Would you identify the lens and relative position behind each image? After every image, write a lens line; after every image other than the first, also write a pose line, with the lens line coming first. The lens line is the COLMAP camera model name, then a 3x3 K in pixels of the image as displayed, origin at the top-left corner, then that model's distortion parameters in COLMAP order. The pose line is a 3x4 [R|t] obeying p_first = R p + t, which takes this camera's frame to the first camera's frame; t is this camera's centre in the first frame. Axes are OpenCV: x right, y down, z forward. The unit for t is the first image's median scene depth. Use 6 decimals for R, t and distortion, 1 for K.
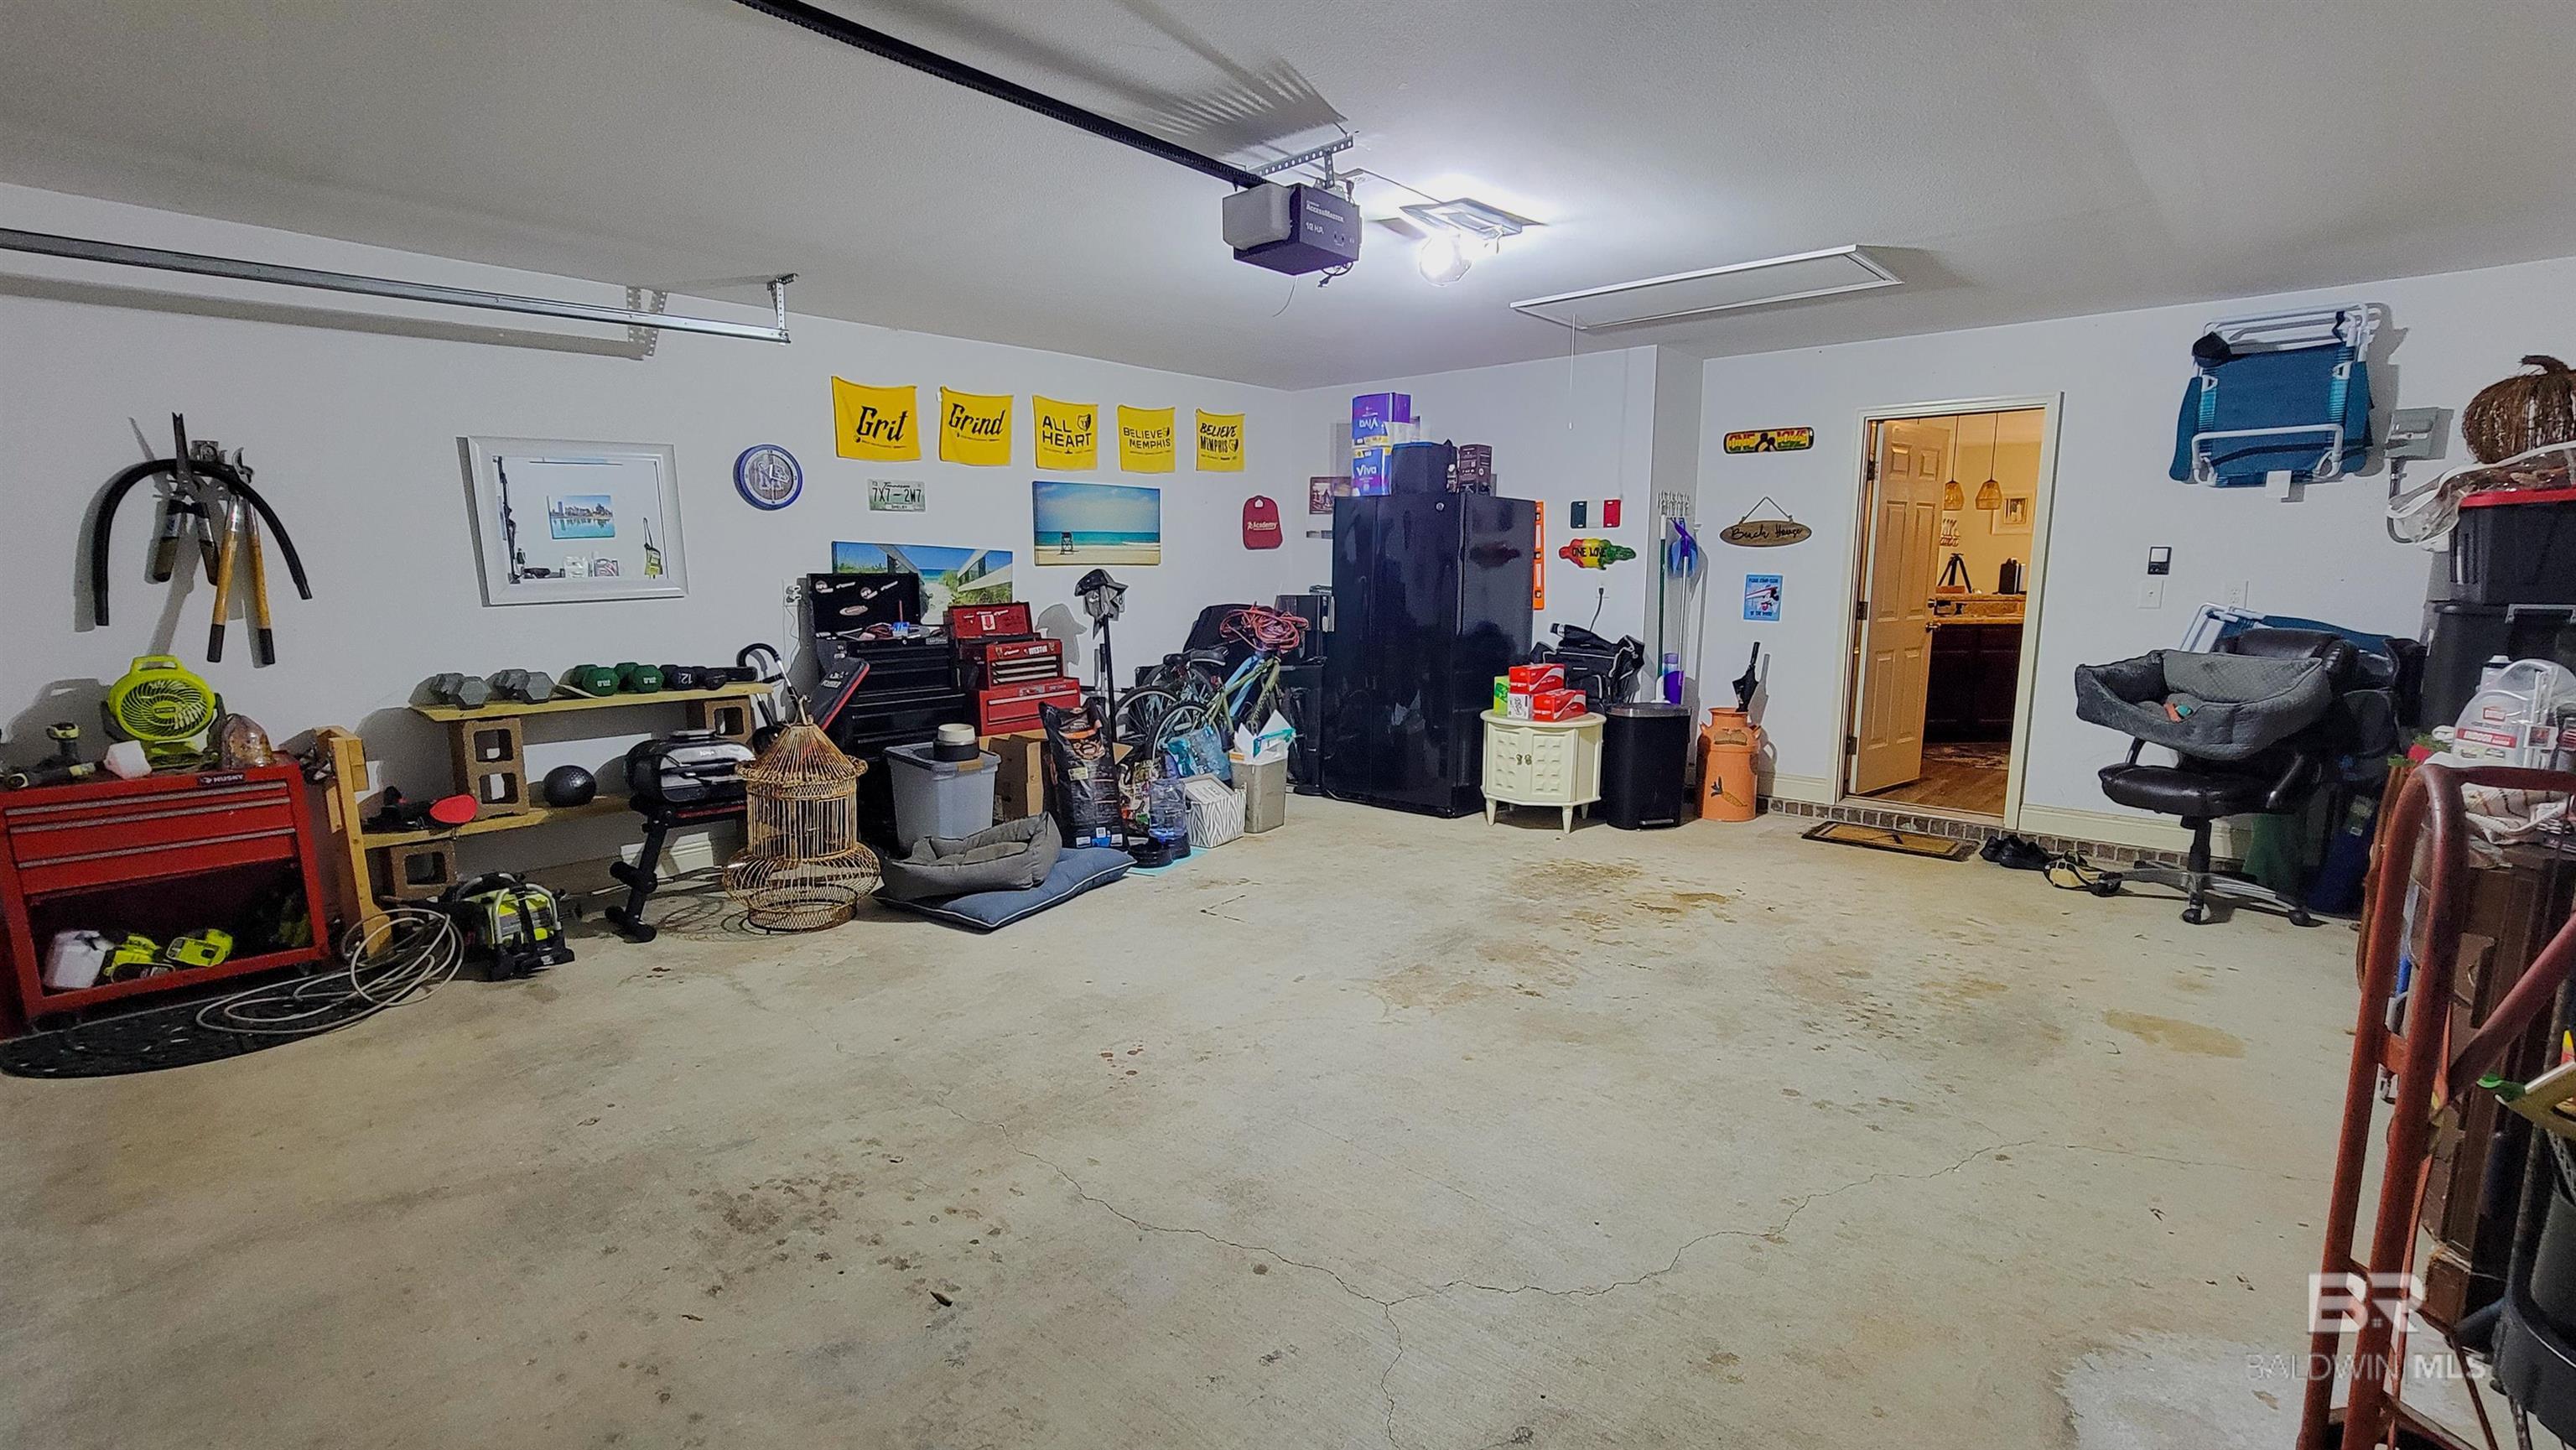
lens RADIAL K [[1135.0, 0, 1301.4], [0, 1135.0, 746.2], [0, 0, 1]] dist [-0.001912, -0.000218]
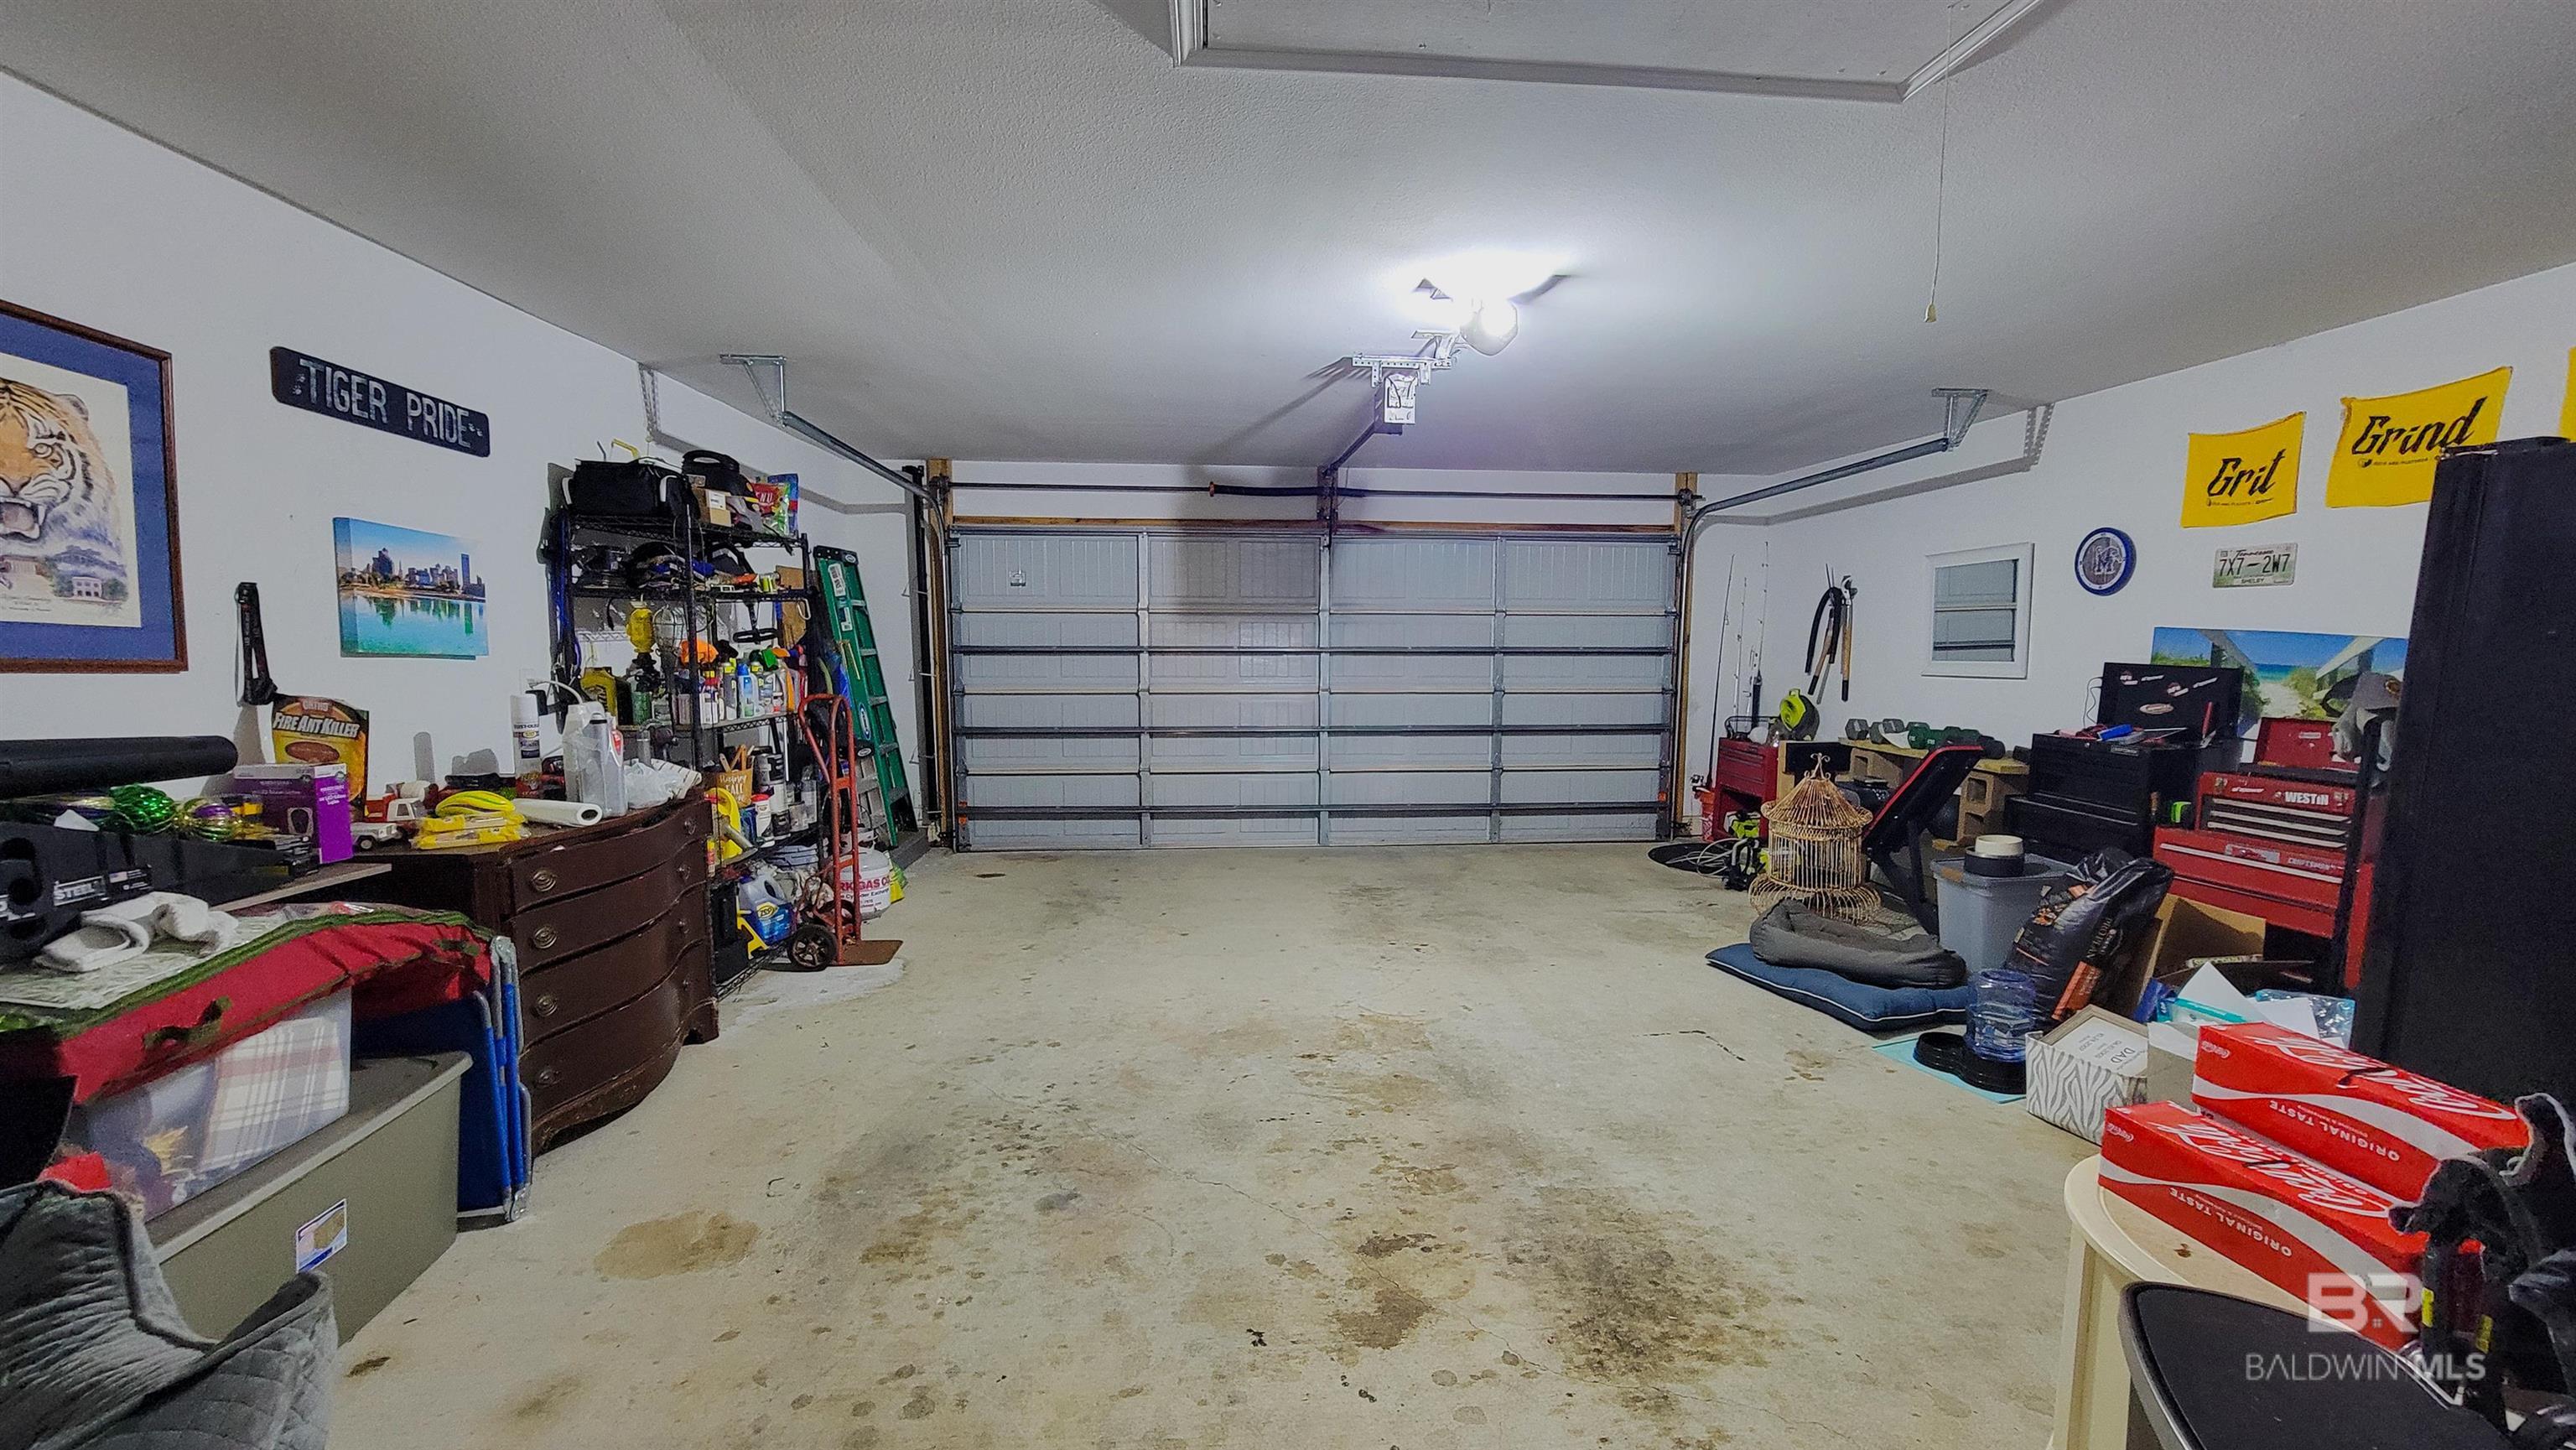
lens RADIAL K [[1060.0, 0, 1291.3], [0, 1060.0, 742.8], [0, 0, 1]] dist [-0.018805, 0.010972]
pose [[-0.684373, 0.073622, -0.725406, 0.712793], [-0.126677, 0.967753, 0.217730, -0.214263], [0.718044, 0.240901, -0.652978, 1.232089]]
